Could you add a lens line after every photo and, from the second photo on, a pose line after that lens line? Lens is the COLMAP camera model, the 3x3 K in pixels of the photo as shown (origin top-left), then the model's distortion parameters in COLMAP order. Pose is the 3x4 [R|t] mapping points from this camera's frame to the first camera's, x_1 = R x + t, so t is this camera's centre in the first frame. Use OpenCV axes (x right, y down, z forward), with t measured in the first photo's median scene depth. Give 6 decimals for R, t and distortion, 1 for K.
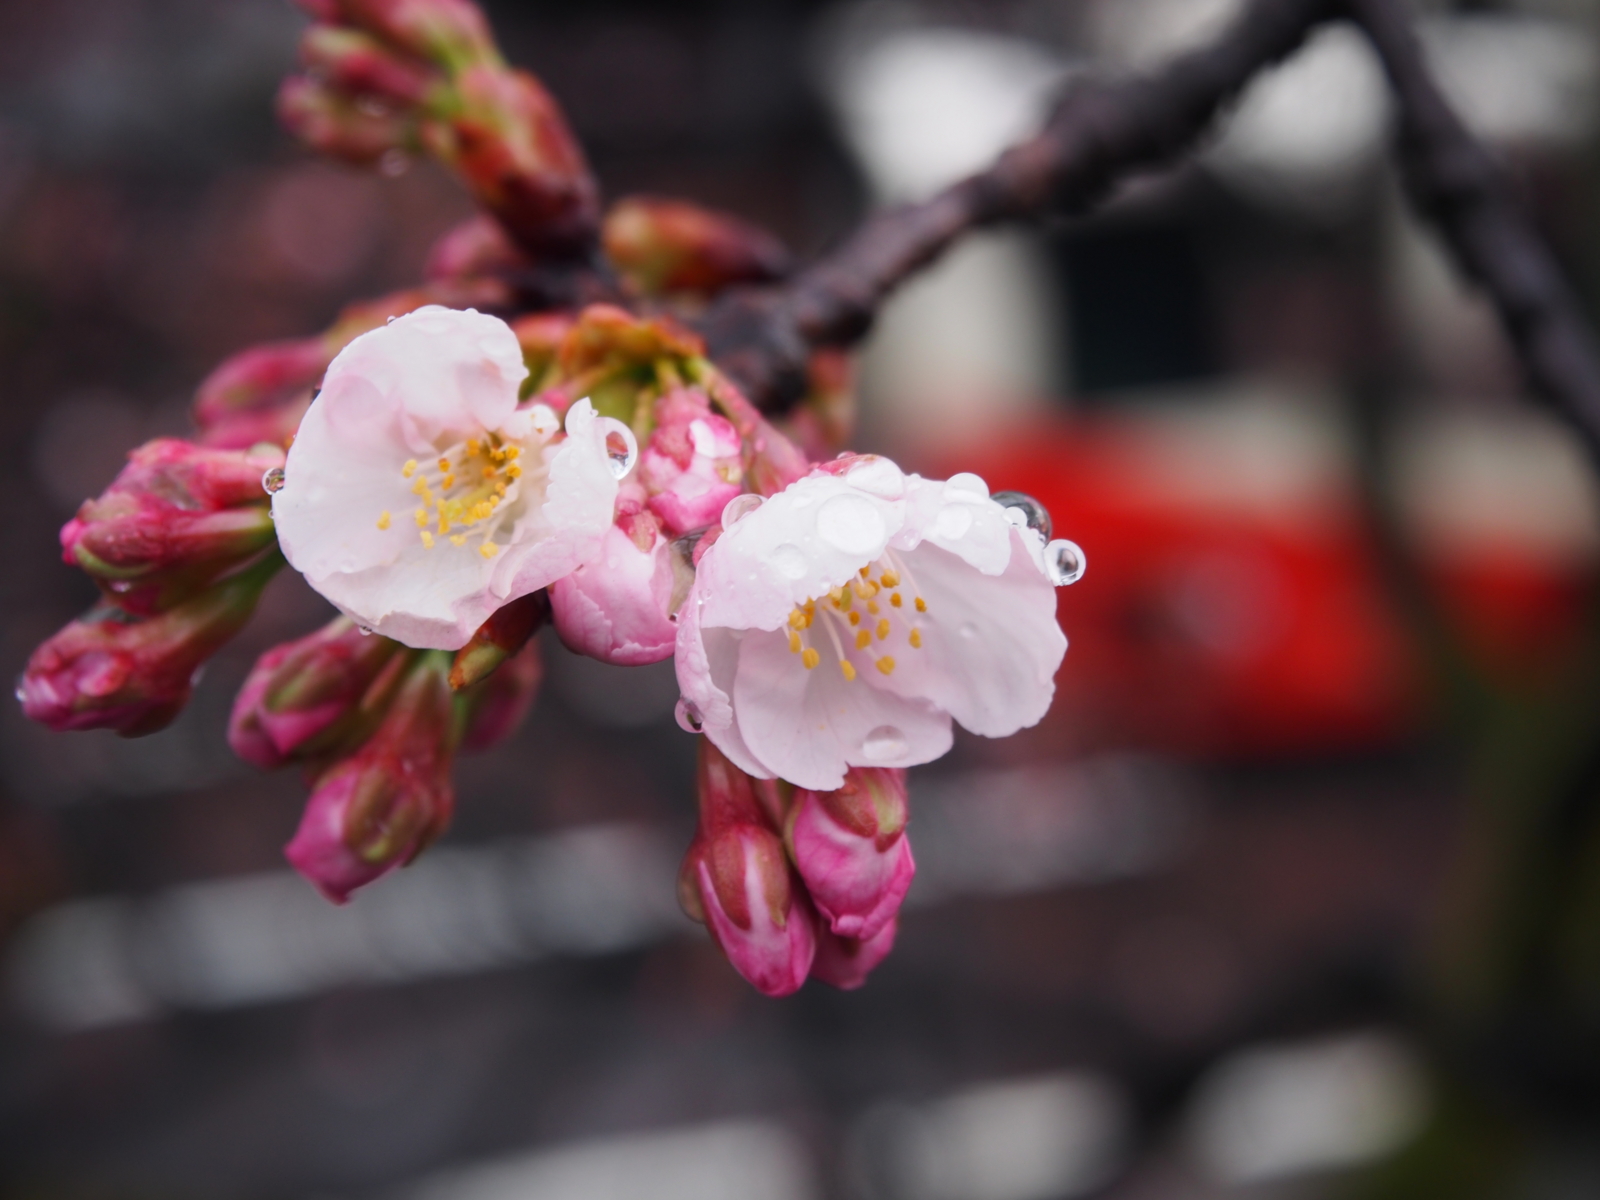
lens RADIAL K [[3934.1, 0, 796.7], [0, 3934.1, 600.6], [0, 0, 1]] dist [0.272928, 0.000000]
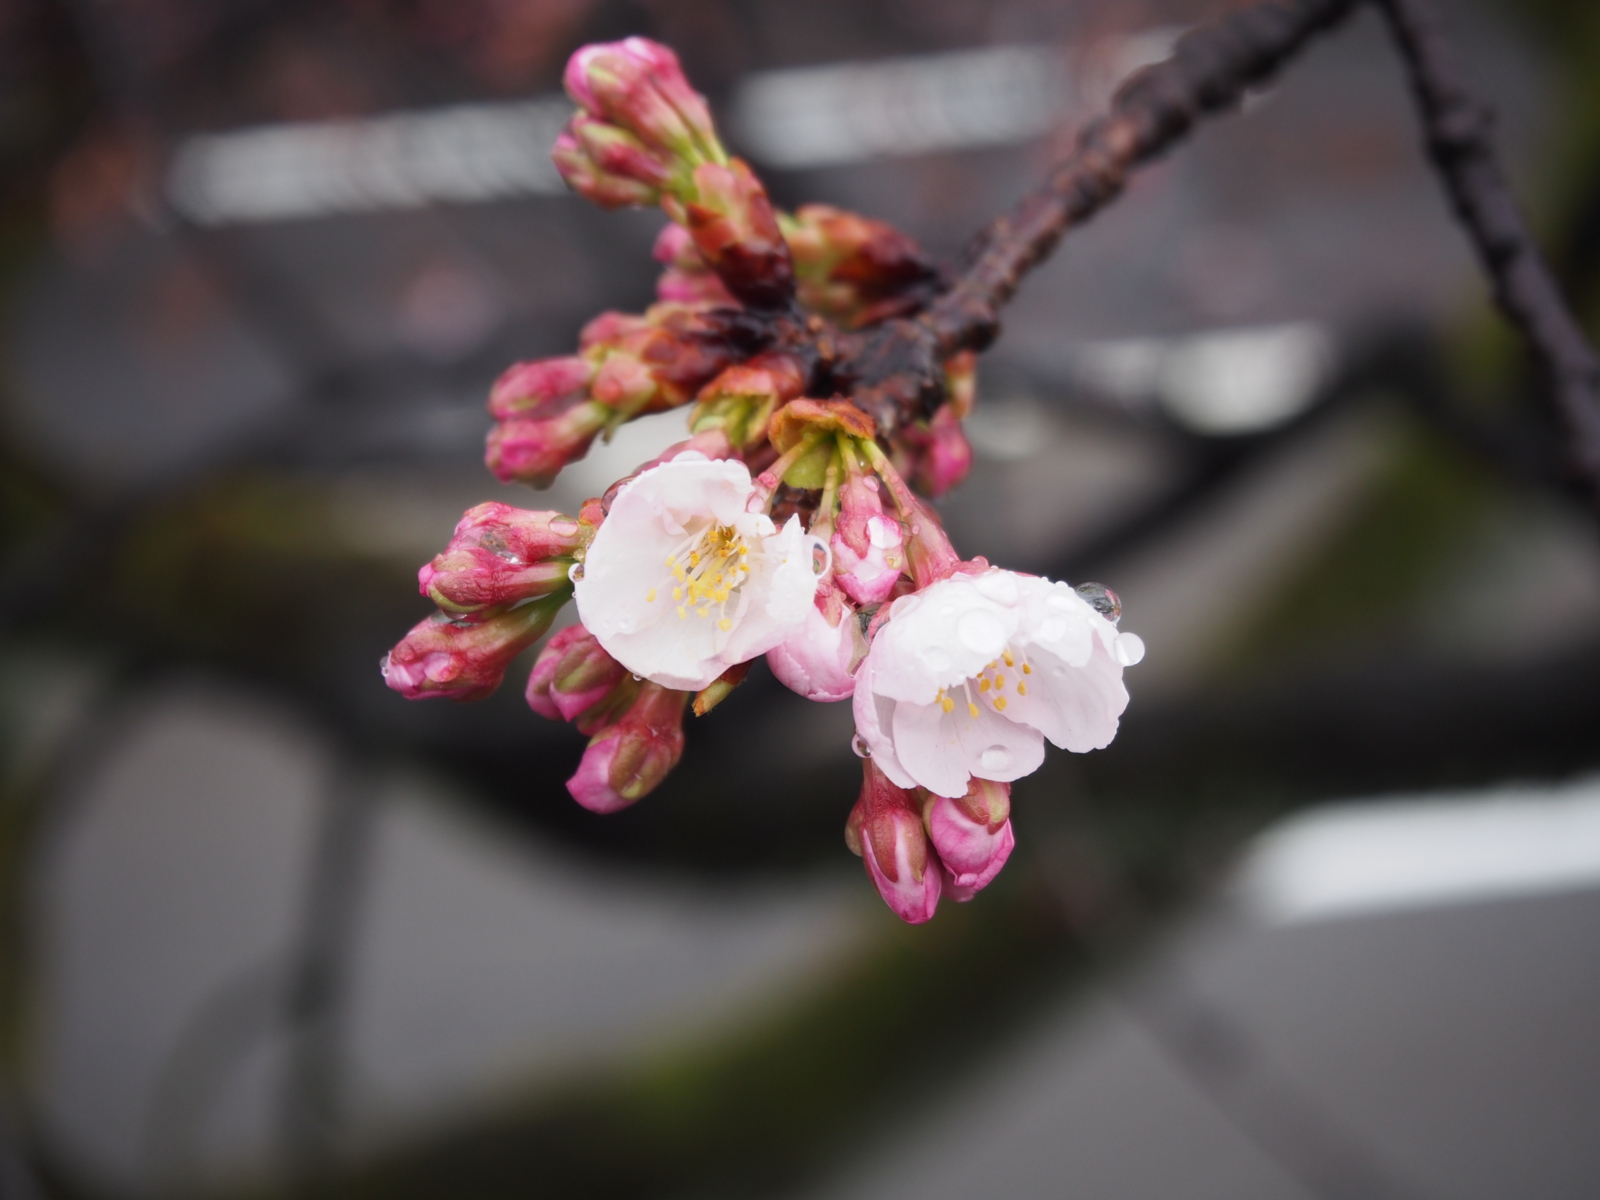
lens RADIAL K [[3934.1, 0, 801.0], [0, 3934.1, 600.2], [0, 0, 1]] dist [0.272928, 0.000000]
pose [[0.999296, 0.036414, -0.009006, -0.037443], [-0.033988, 0.980547, 0.193317, -0.290463], [0.015871, -0.192875, 0.981095, -0.383877]]
